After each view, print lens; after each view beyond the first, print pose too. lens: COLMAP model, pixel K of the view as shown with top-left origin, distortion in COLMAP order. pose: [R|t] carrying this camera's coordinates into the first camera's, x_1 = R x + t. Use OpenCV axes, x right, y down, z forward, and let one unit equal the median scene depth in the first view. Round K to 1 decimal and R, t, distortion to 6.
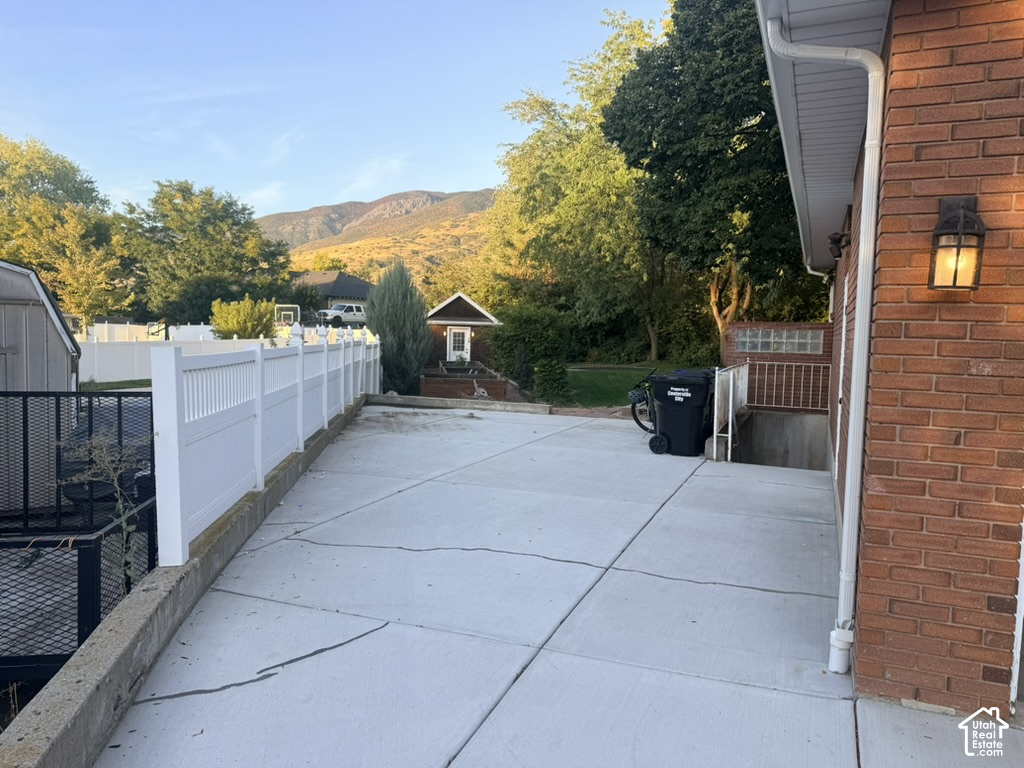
lens RADIAL K [[717.8, 0, 512.0], [0, 717.8, 384.0], [0, 0, 1]] dist [0.070095, -0.075923]
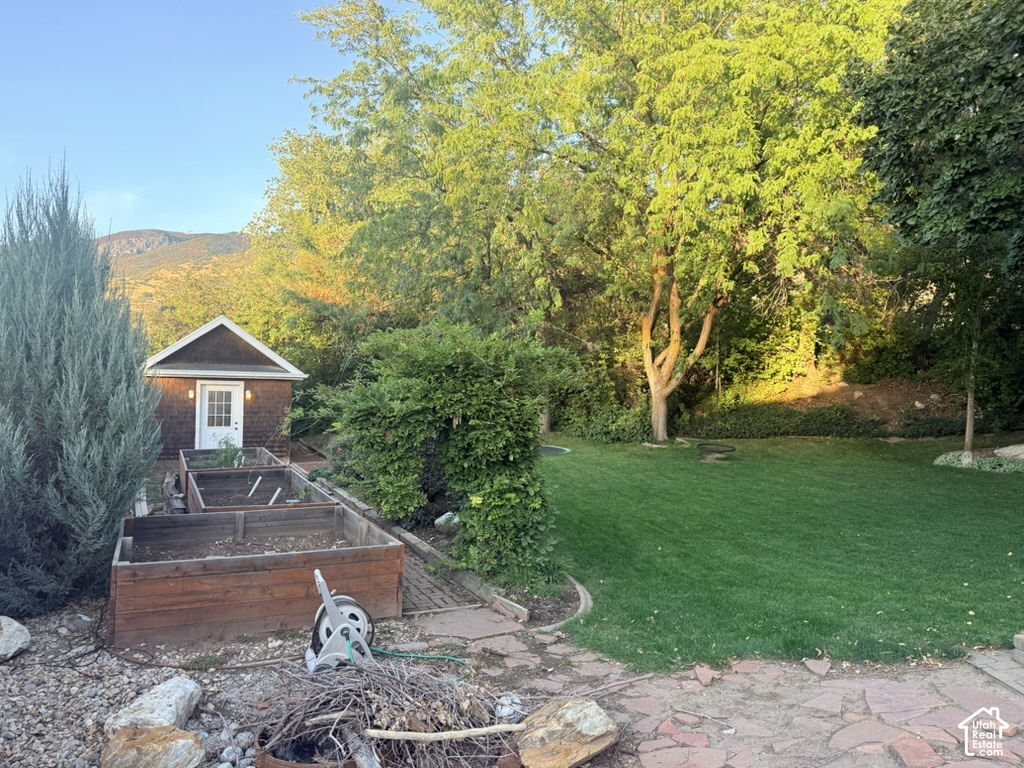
lens RADIAL K [[679.3, 0, 512.0], [0, 679.3, 384.0], [0, 0, 1]] dist [-0.008471, -0.005047]
pose [[0.936350, -0.002097, 0.351062, -0.047673], [0.026490, 0.997553, -0.064697, -0.039120], [-0.350067, 0.069879, 0.934115, 0.451016]]
